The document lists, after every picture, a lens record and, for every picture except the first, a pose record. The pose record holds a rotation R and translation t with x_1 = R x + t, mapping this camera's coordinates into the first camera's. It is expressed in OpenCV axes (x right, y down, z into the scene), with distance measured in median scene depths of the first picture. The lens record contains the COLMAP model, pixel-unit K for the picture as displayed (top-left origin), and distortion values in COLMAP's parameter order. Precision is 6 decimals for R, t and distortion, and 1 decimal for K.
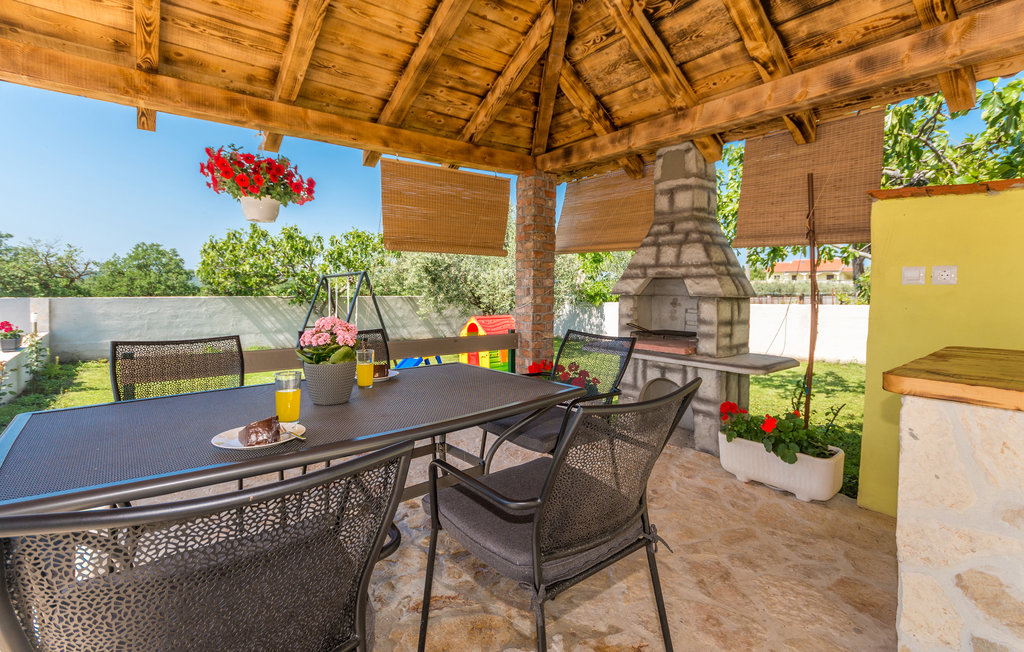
lens RADIAL K [[462.5, 0, 526.9], [0, 462.5, 299.8], [0, 0, 1]] dist [0.000074, 0.000087]
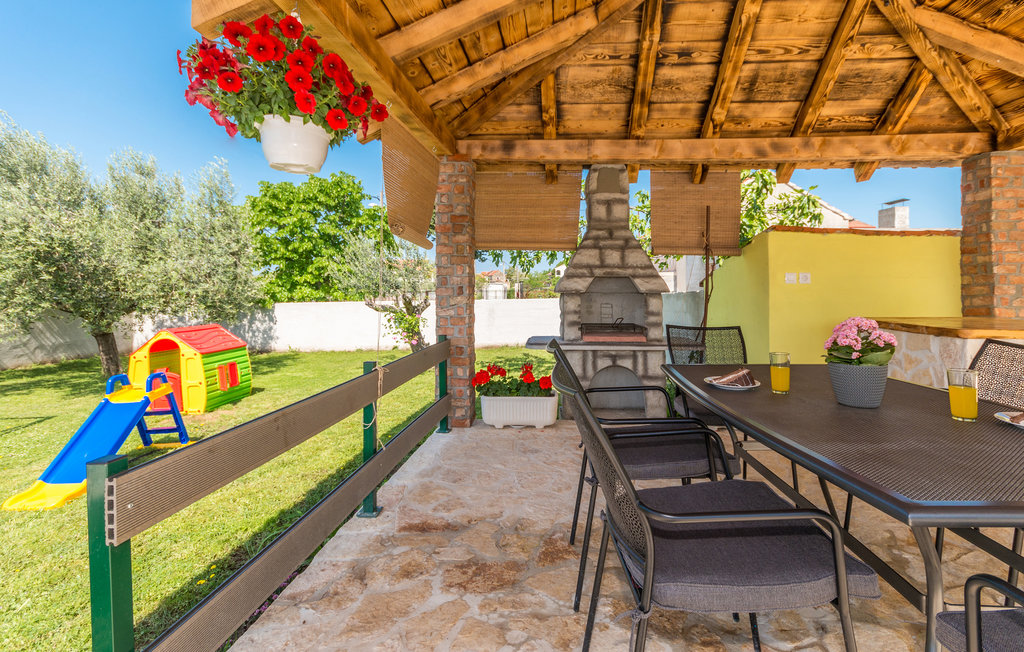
lens RADIAL K [[480.2, 0, 515.2], [0, 480.2, 281.0], [0, 0, 1]] dist [-0.000660, -0.000016]
pose [[0.672024, 0.004233, 0.740517, -0.738414], [0.021915, 0.999432, -0.025601, -0.012770], [-0.740205, 0.033433, 0.671549, 0.375142]]
